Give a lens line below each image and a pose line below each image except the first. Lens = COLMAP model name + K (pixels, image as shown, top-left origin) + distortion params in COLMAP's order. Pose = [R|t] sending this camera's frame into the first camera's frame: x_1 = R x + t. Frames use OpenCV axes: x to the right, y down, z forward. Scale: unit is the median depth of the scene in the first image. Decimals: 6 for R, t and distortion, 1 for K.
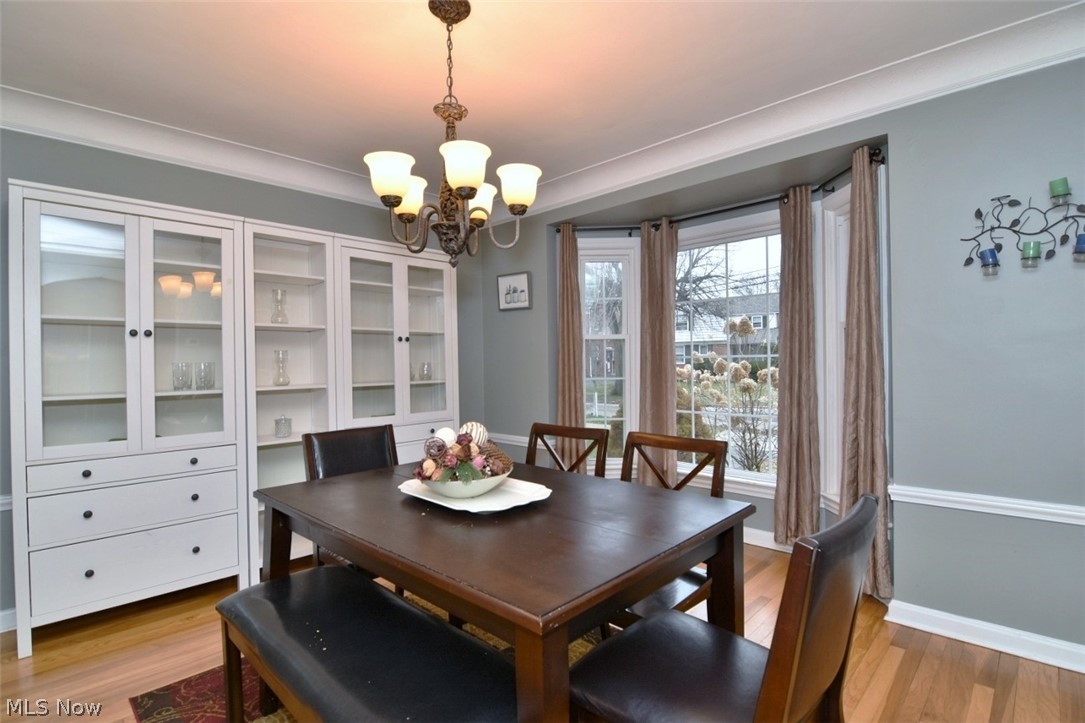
lens RADIAL K [[532.0, 0, 542.4], [0, 532.0, 360.5], [0, 0, 1]] dist [-0.006720, -0.000910]
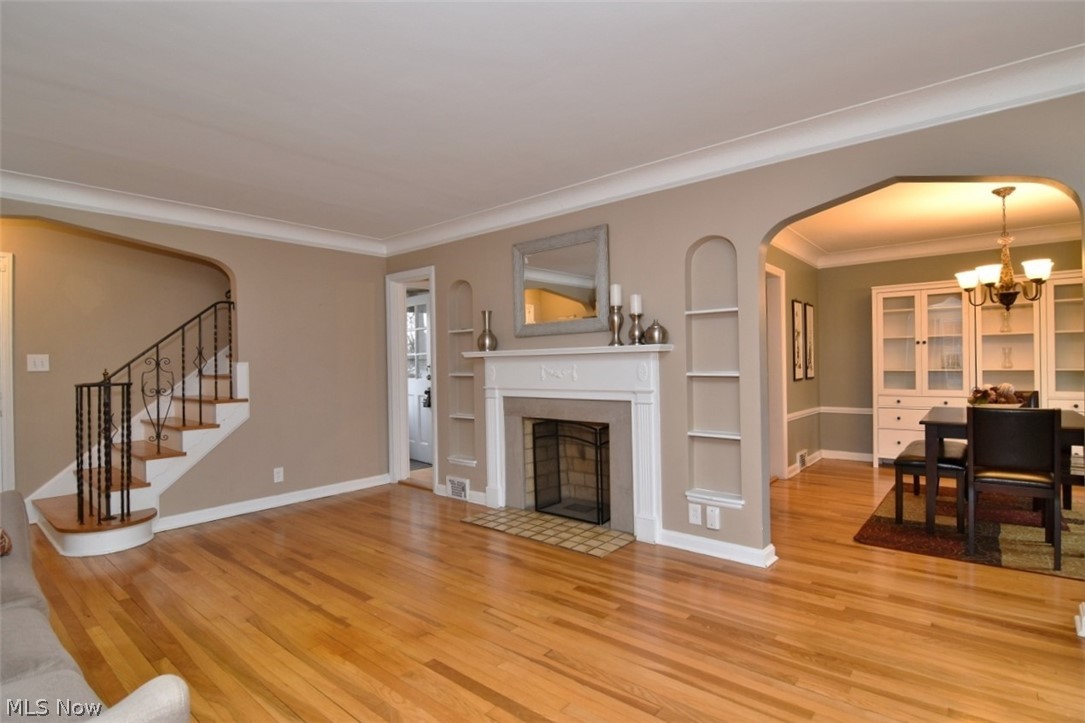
lens RADIAL K [[532.0, 0, 541.7], [0, 532.0, 359.5], [0, 0, 1]] dist [-0.006720, -0.000910]
pose [[0.076552, 0.004632, -0.997055, 1.323538], [0.020002, 0.999781, 0.006180, -0.025129], [0.996865, -0.020416, 0.076443, -0.753120]]
